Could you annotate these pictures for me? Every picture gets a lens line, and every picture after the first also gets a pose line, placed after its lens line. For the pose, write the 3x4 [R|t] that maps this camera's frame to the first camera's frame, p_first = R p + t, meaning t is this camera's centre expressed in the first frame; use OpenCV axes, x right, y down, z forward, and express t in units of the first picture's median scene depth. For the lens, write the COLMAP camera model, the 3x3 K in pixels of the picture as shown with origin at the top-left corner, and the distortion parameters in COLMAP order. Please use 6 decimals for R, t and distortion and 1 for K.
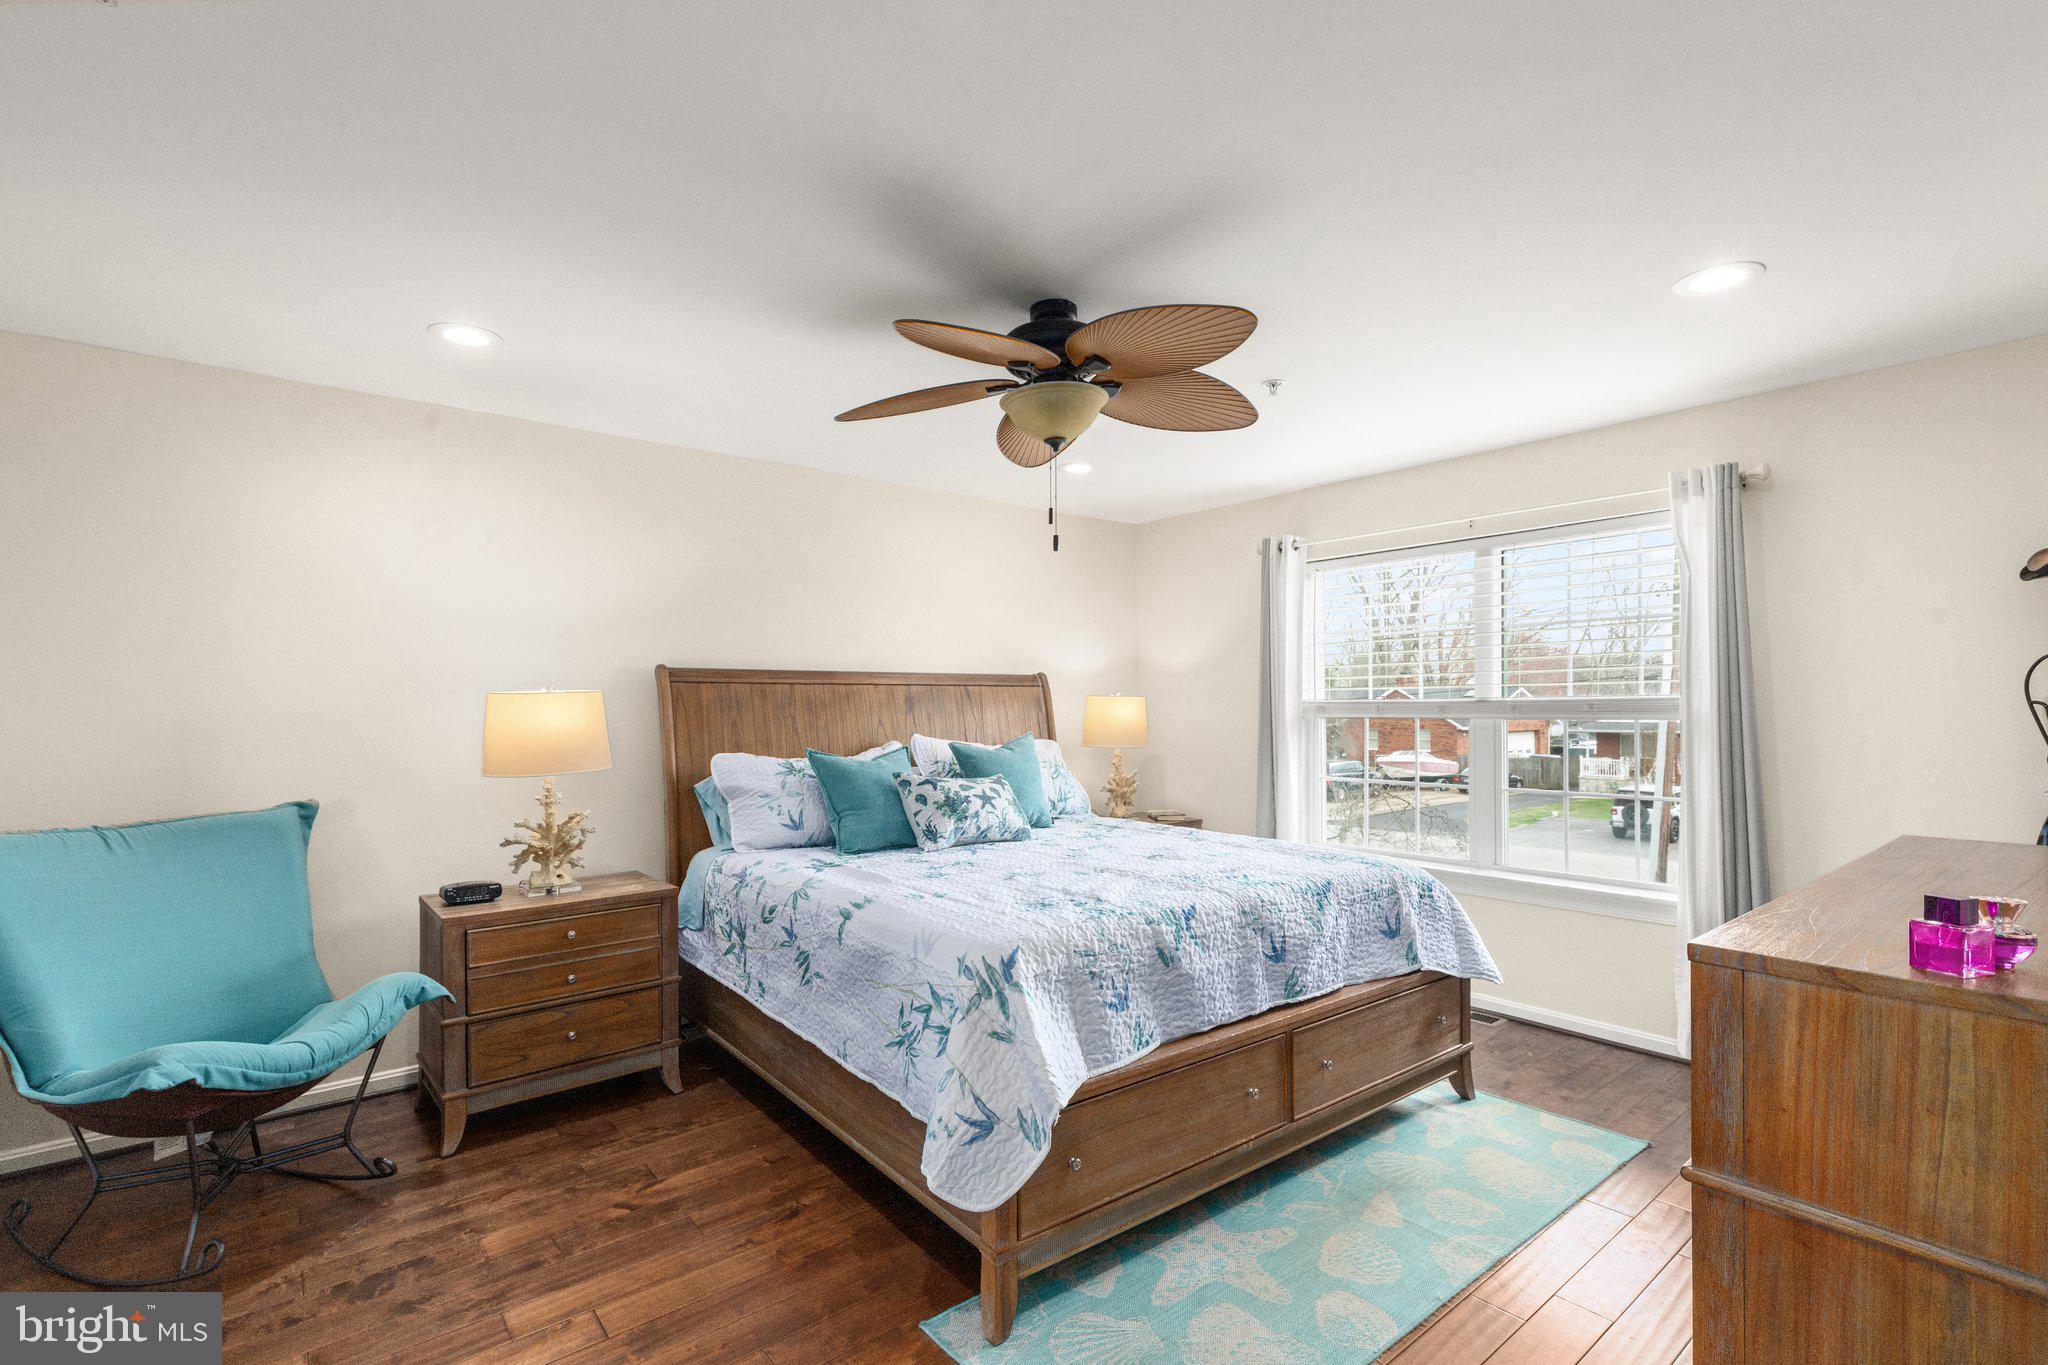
lens RADIAL K [[940.5, 0, 1018.9], [0, 940.5, 709.8], [0, 0, 1]] dist [0.007617, -0.000765]
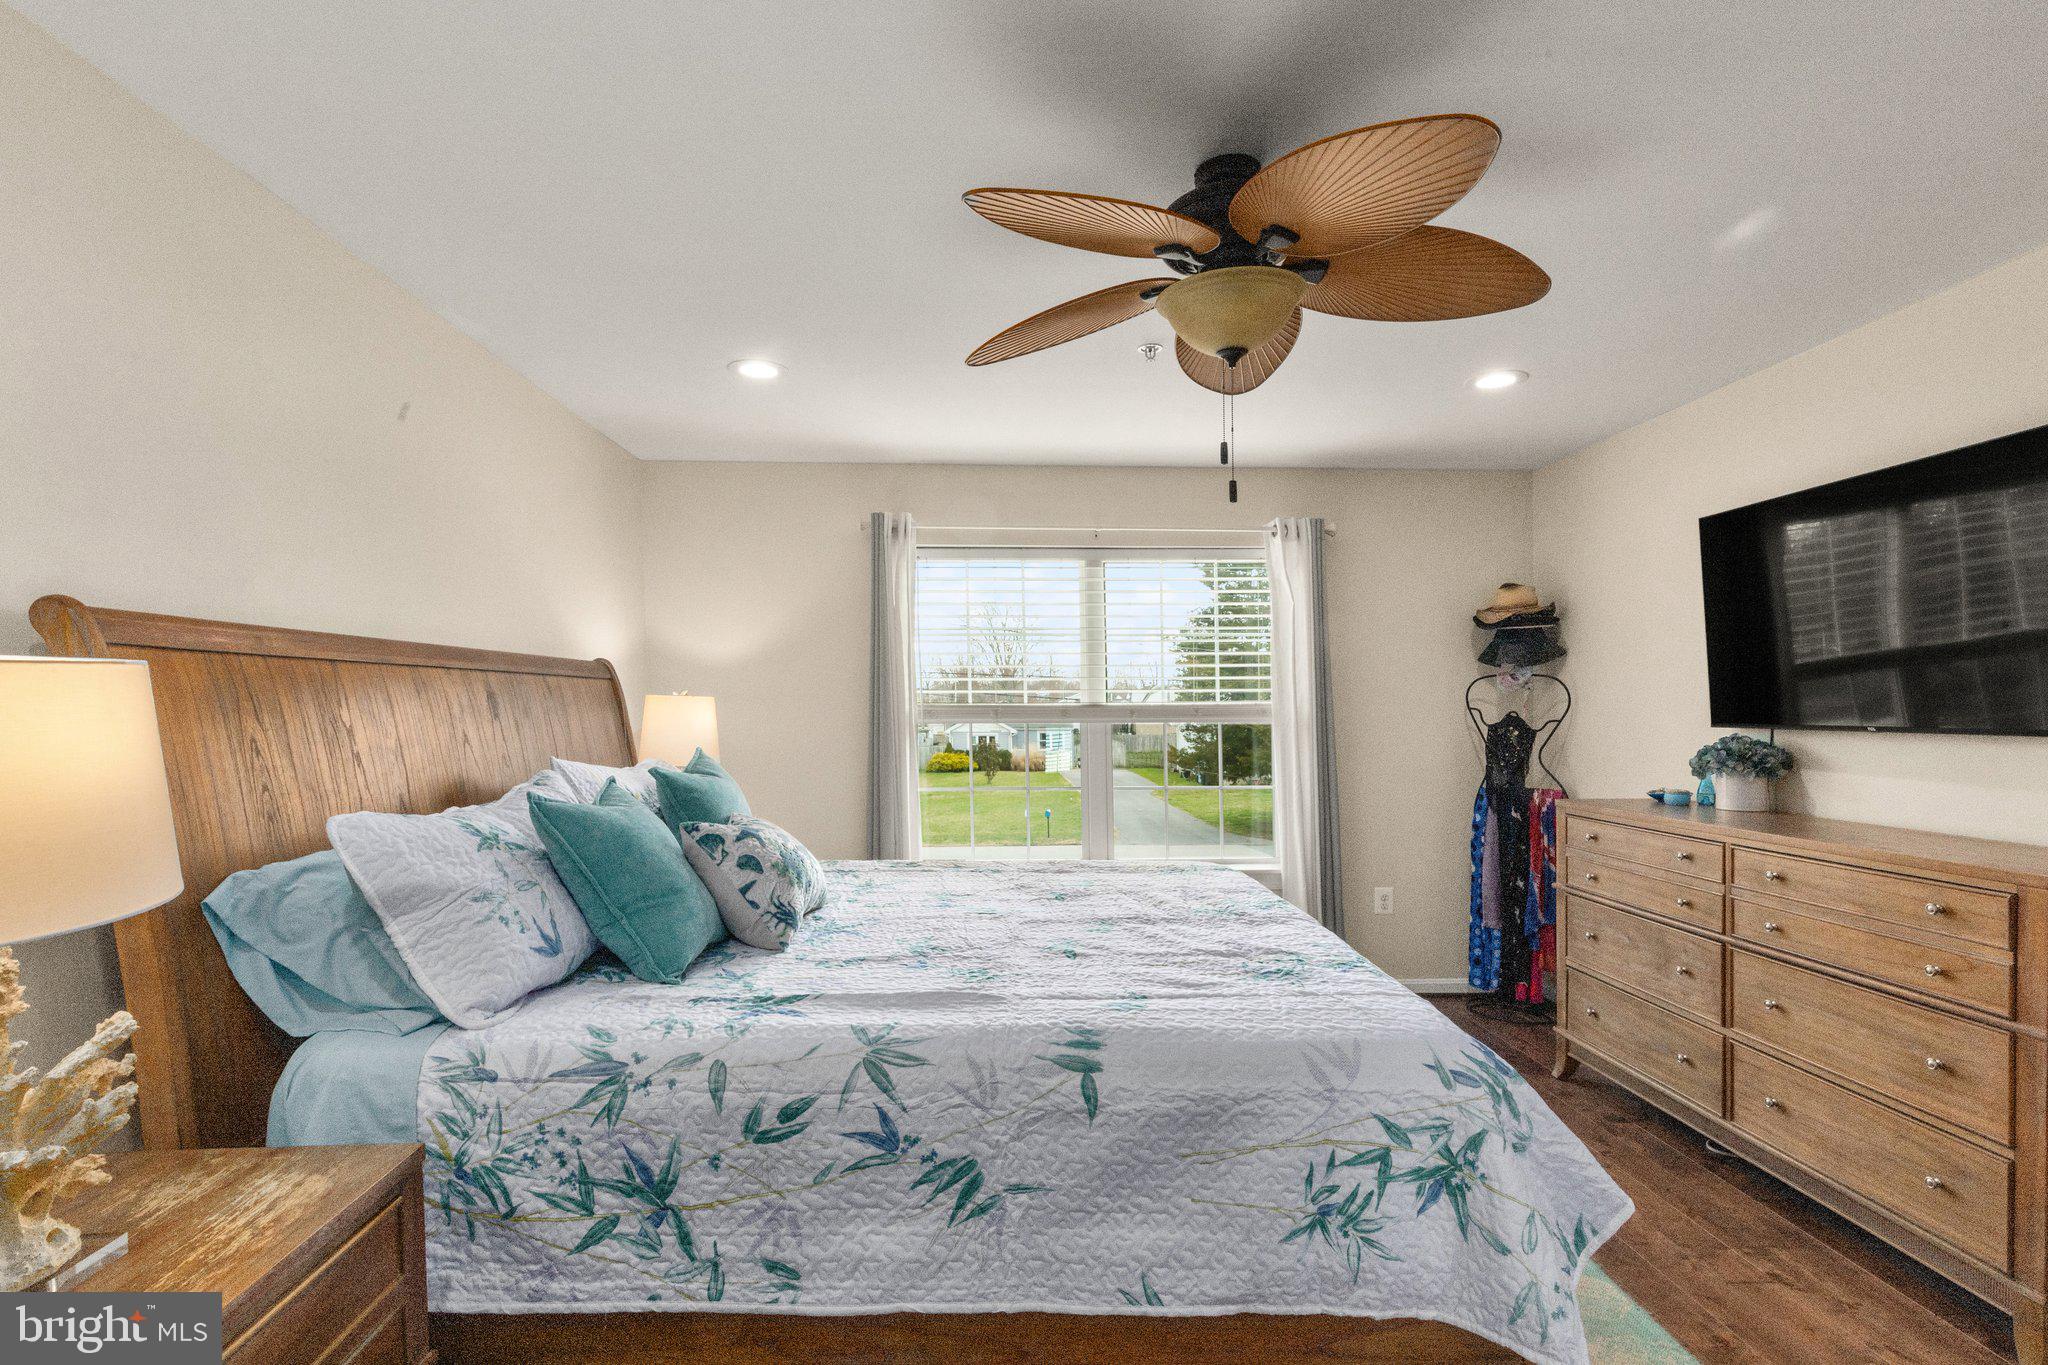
lens RADIAL K [[990.2, 0, 1019.6], [0, 990.2, 731.8], [0, 0, 1]] dist [0.010165, -0.000135]
pose [[0.597293, -0.016714, 0.801849, -0.621842], [0.001492, 0.999804, 0.019729, -0.002342], [-0.802022, -0.010588, 0.597201, 0.589538]]
